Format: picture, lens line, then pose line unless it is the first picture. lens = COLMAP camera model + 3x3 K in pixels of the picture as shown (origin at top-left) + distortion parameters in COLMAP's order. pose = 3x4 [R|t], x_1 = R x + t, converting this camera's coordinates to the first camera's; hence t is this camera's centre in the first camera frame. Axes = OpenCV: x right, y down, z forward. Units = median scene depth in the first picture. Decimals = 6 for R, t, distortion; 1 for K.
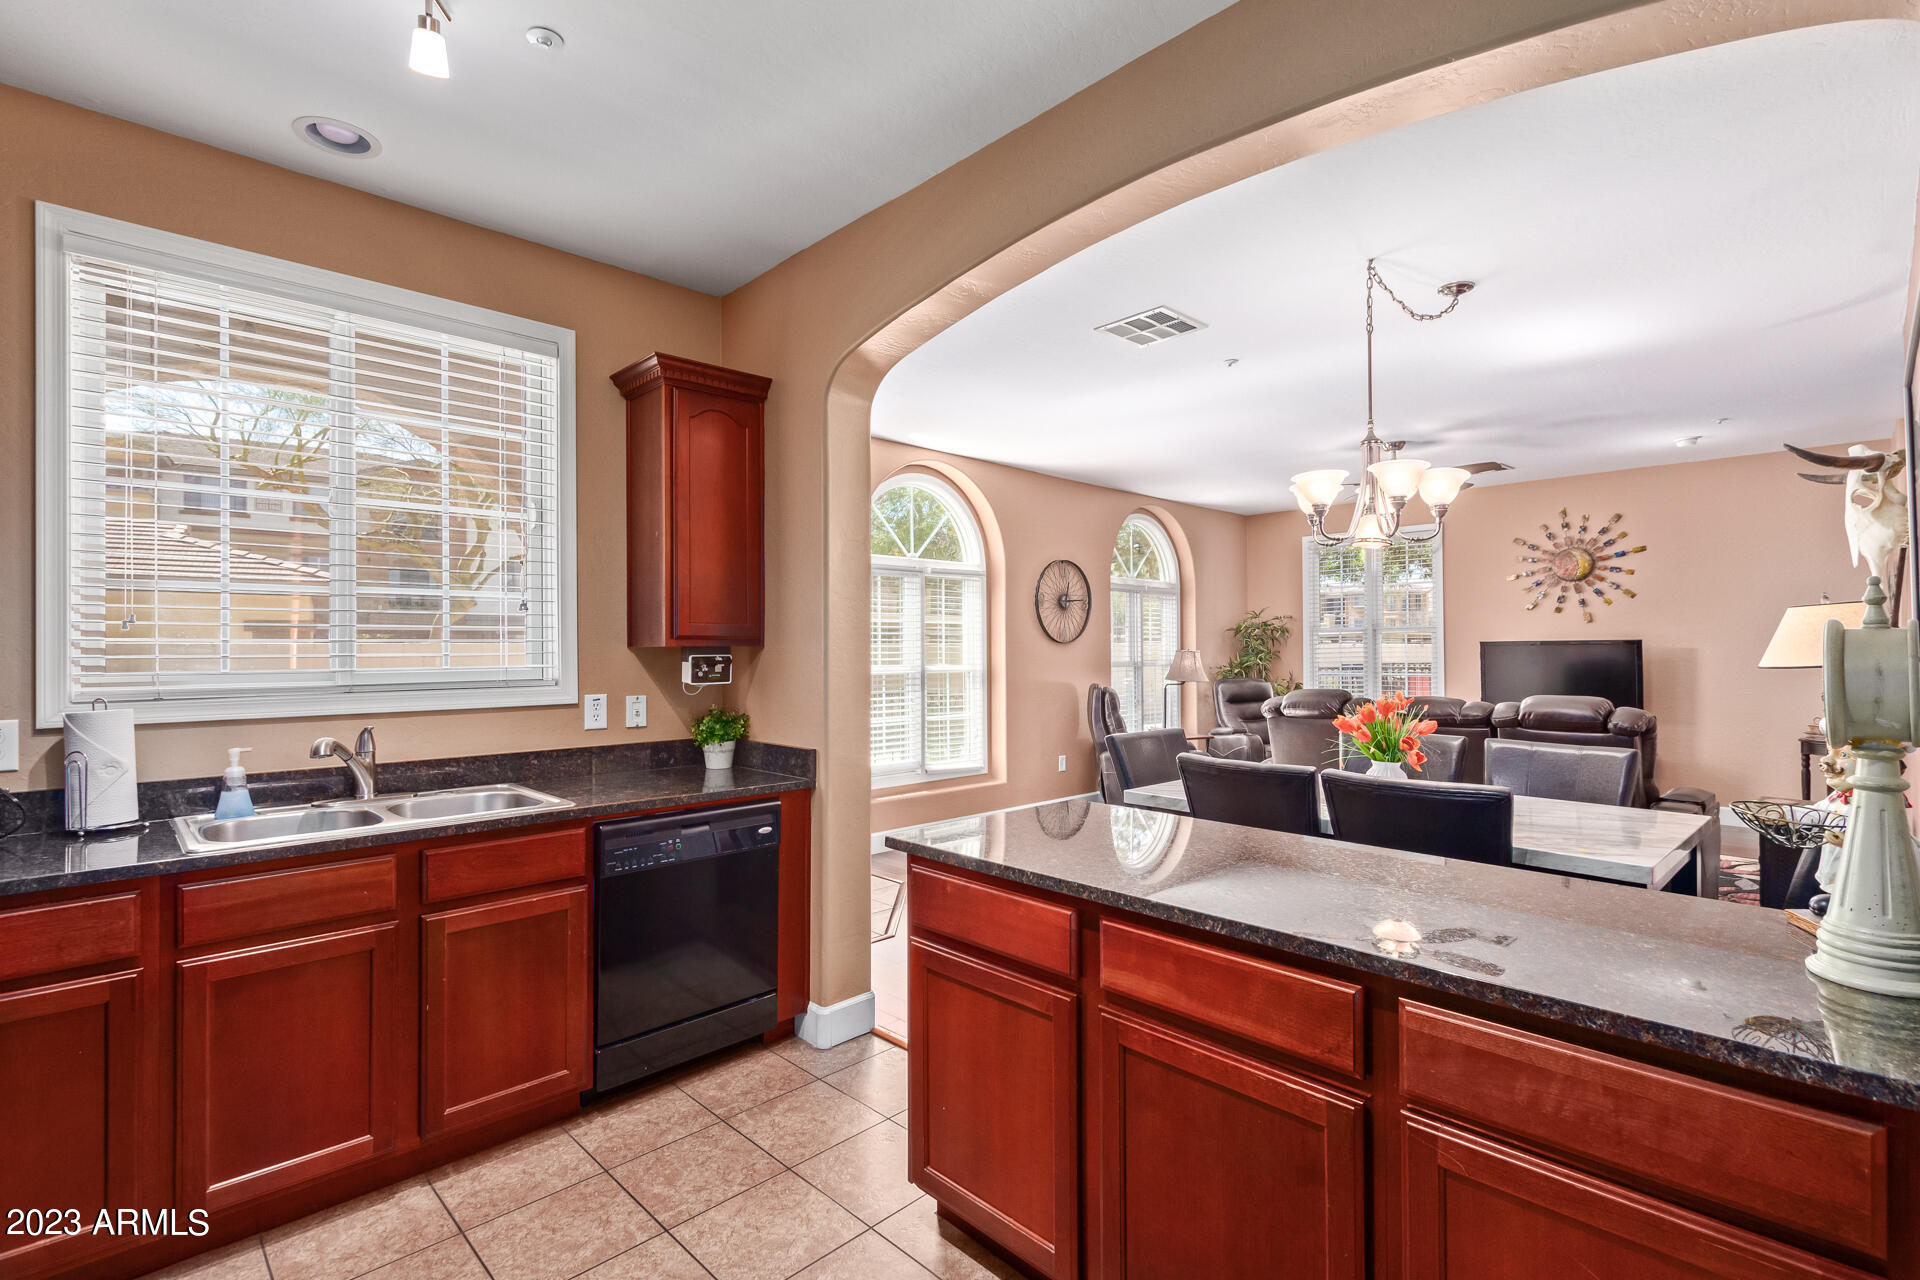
lens RADIAL K [[877.2, 0, 959.1], [0, 877.2, 645.1], [0, 0, 1]] dist [0.007893, 0.000803]
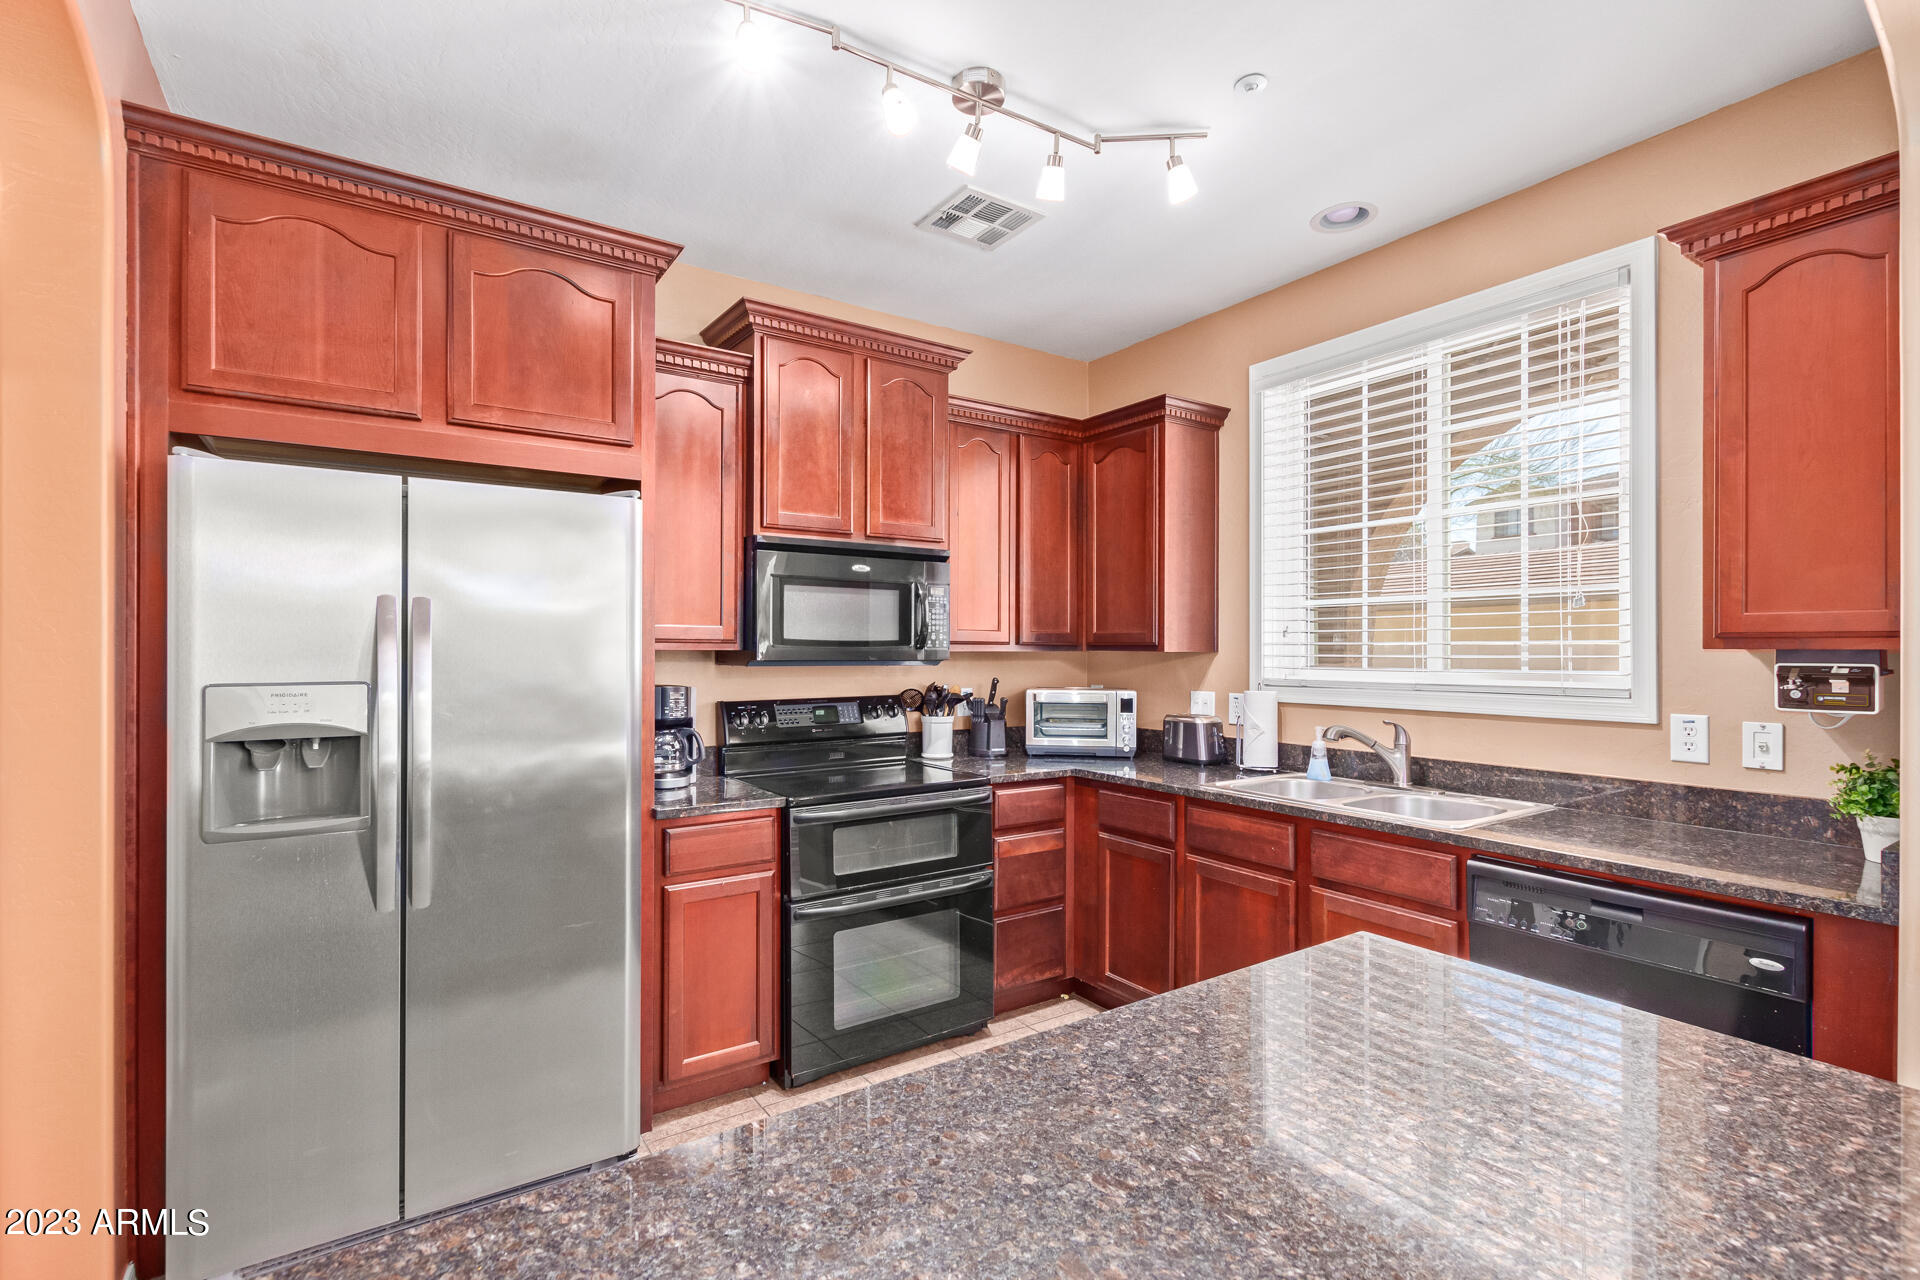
lens RADIAL K [[877.2, 0, 967.0], [0, 877.2, 645.3], [0, 0, 1]] dist [0.007893, 0.000803]
pose [[-0.171062, -0.001232, -0.985260, 0.536045], [0.005316, 0.999984, -0.002173, -0.004114], [0.985246, -0.005609, -0.171052, 0.686679]]
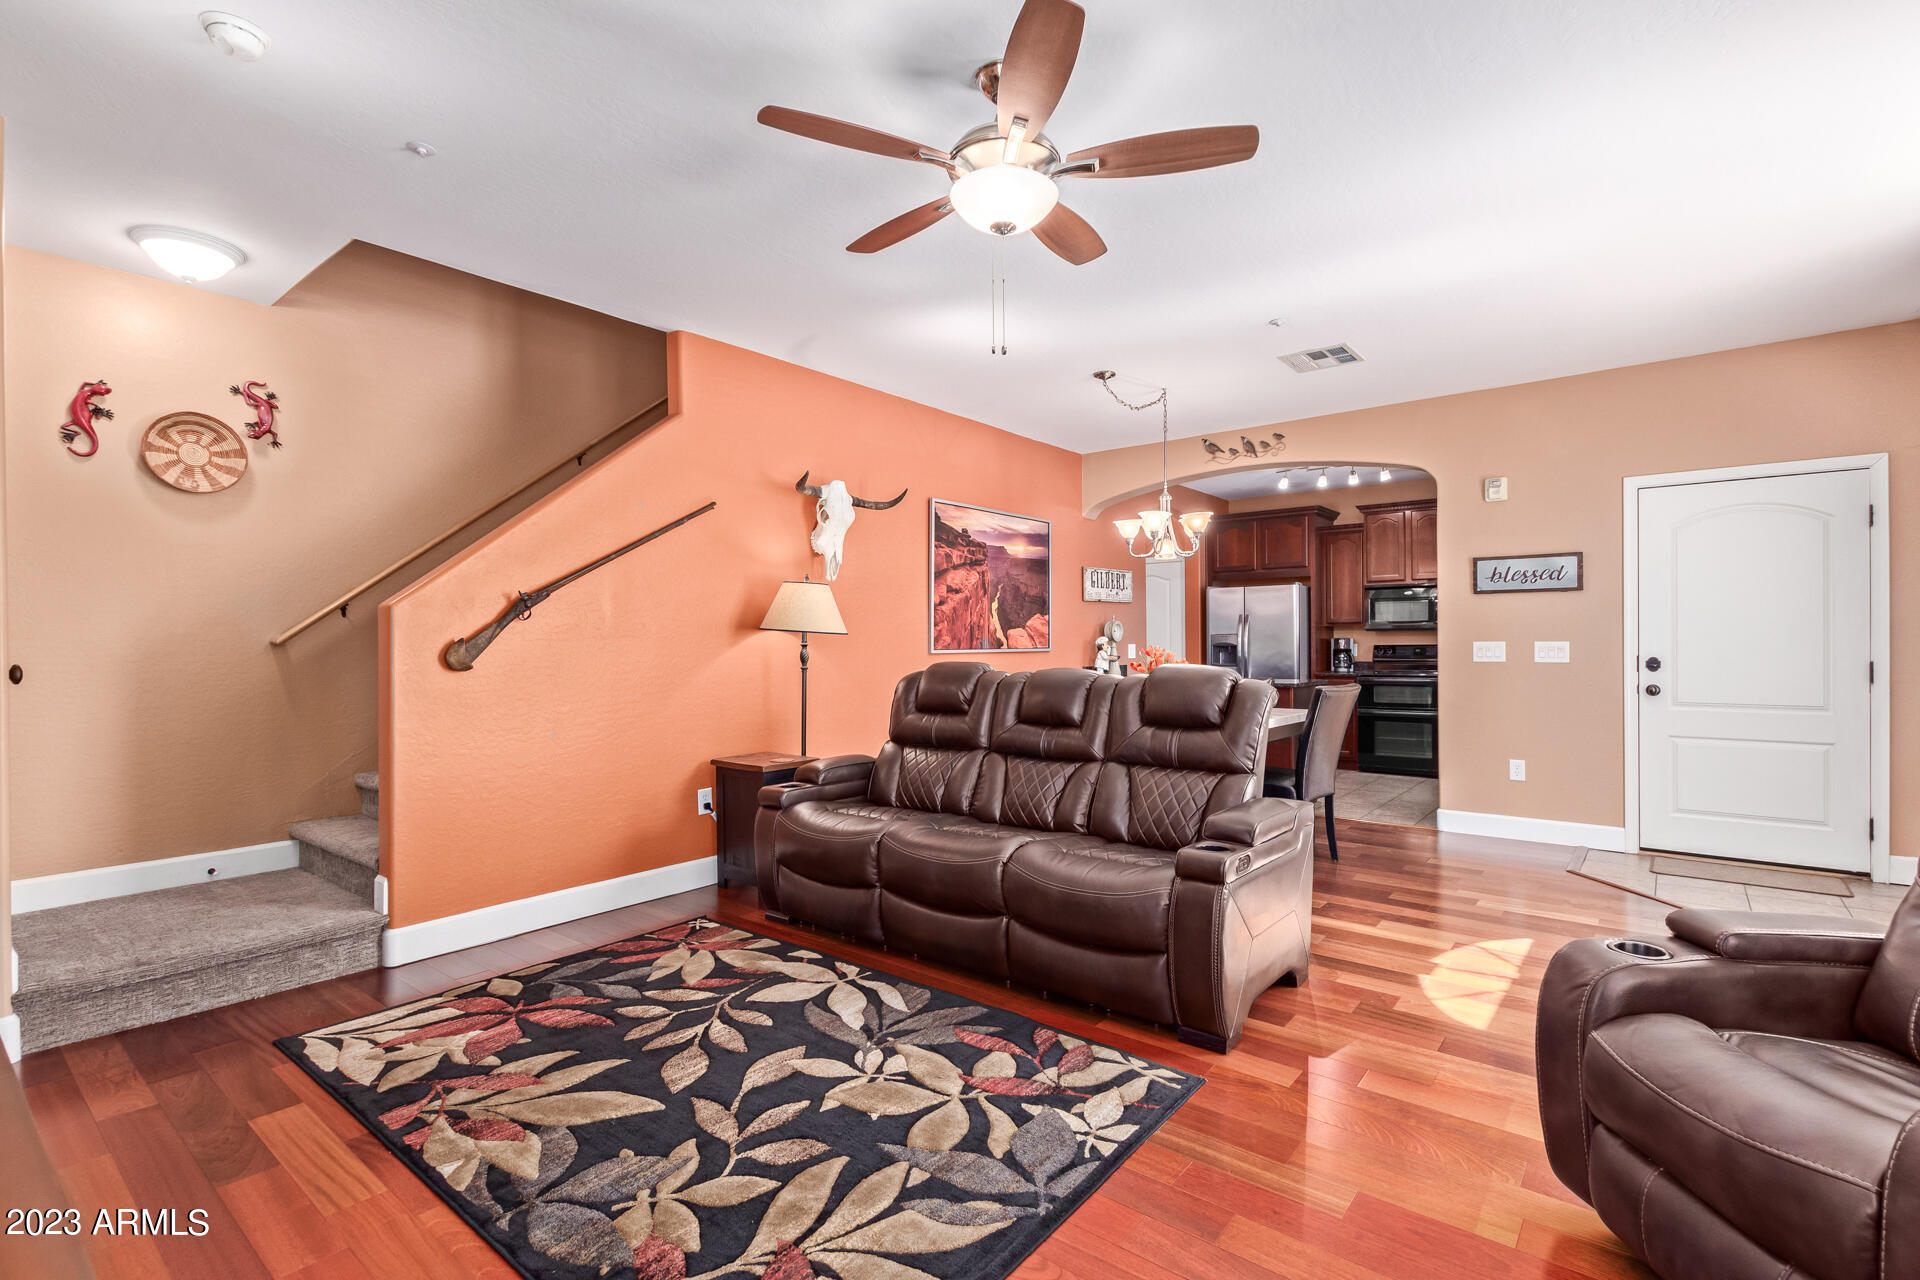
lens RADIAL K [[877.2, 0, 964.5], [0, 877.2, 643.6], [0, 0, 1]] dist [0.007893, 0.000803]
pose [[-0.991714, 0.007028, -0.128275, 1.613356], [0.008667, 0.999888, -0.012220, 0.124464], [0.128174, -0.013231, -0.991663, 4.079883]]
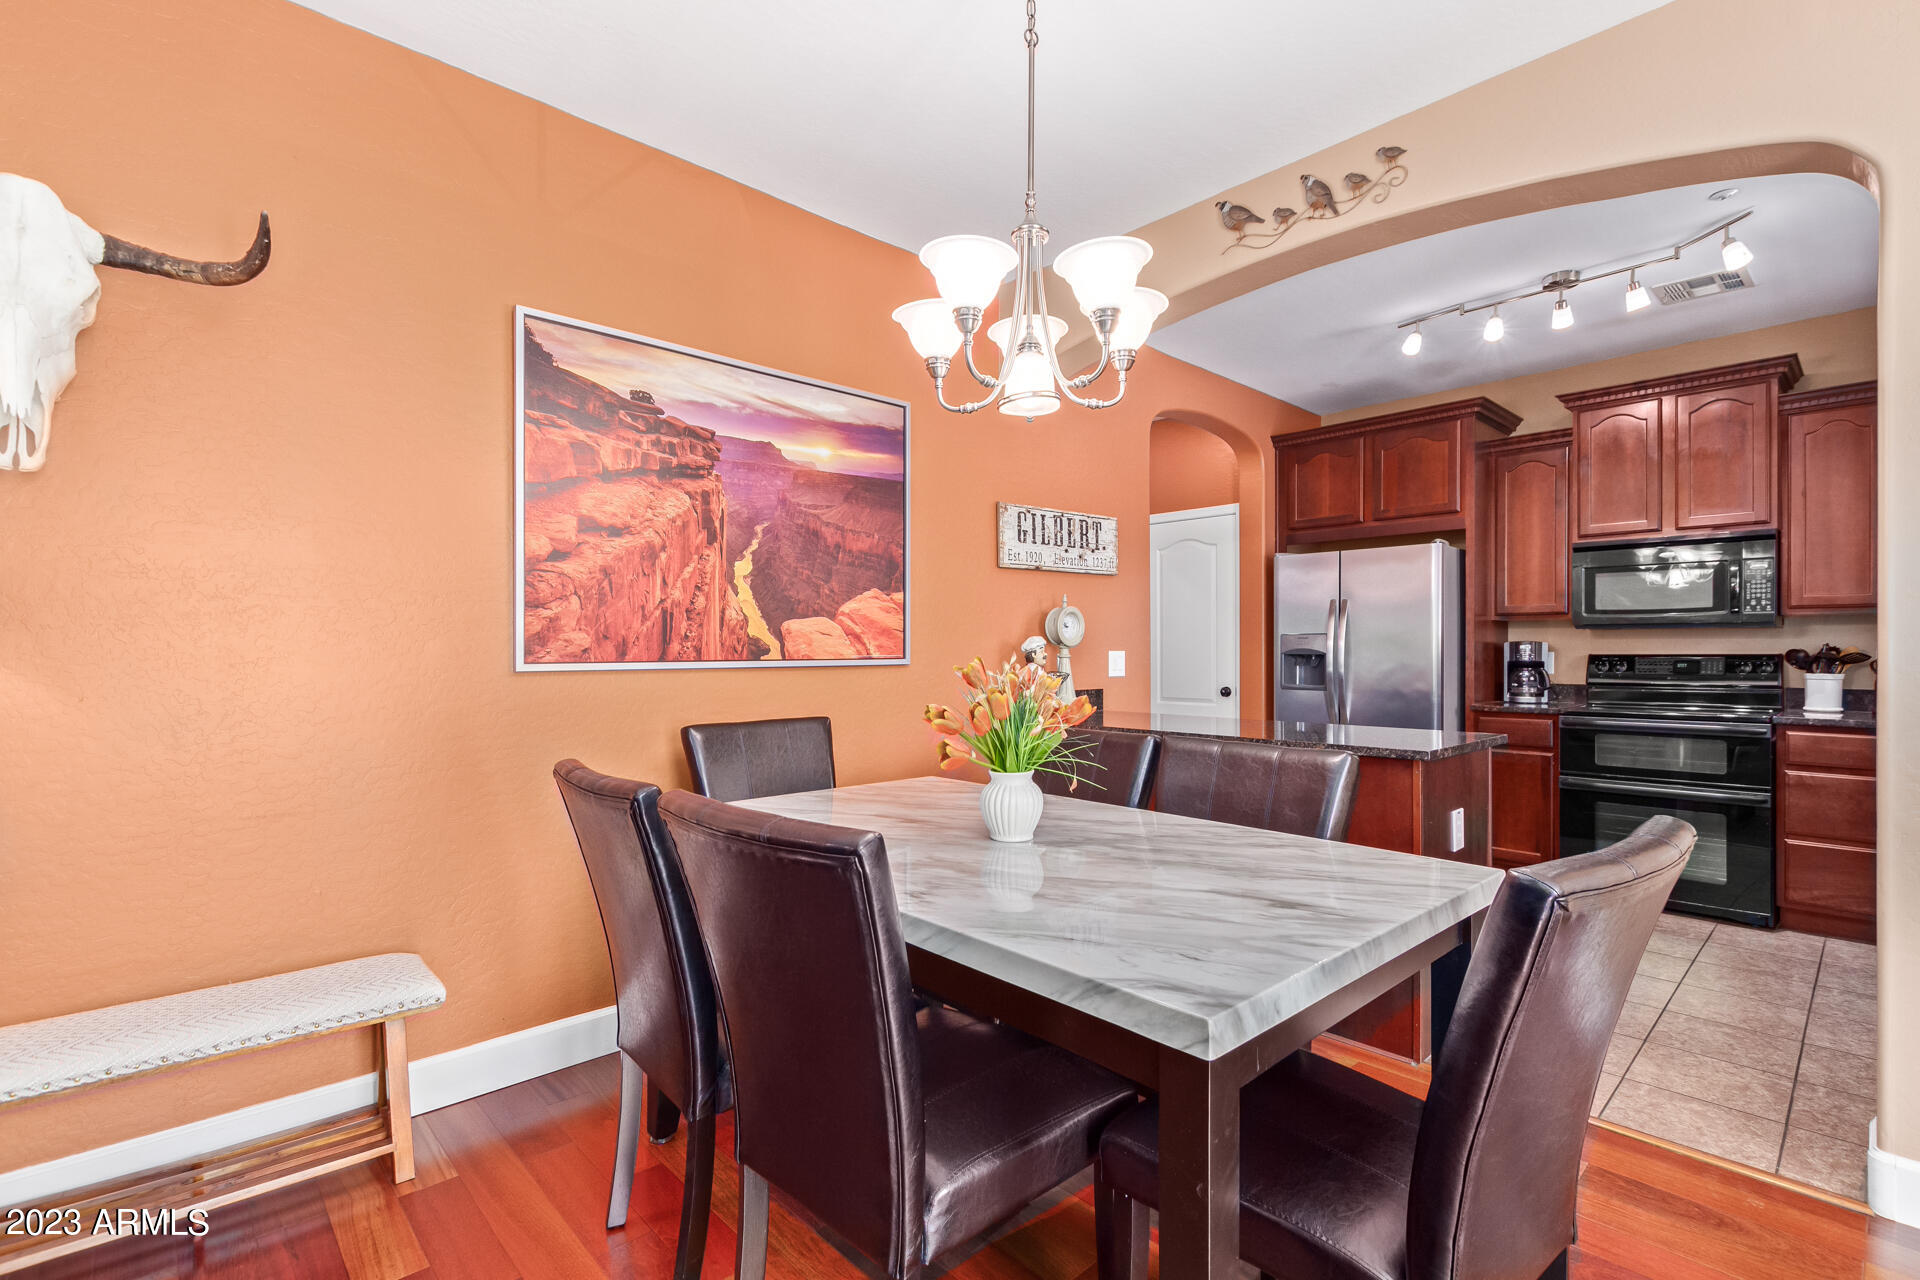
lens RADIAL K [[877.2, 0, 958.6], [0, 877.2, 649.0], [0, 0, 1]] dist [0.007893, 0.000803]
pose [[-0.999912, 0.001488, 0.013180, 0.707940], [0.001366, 0.999956, -0.009263, 0.100276], [-0.013193, -0.009245, -0.999870, 2.410984]]
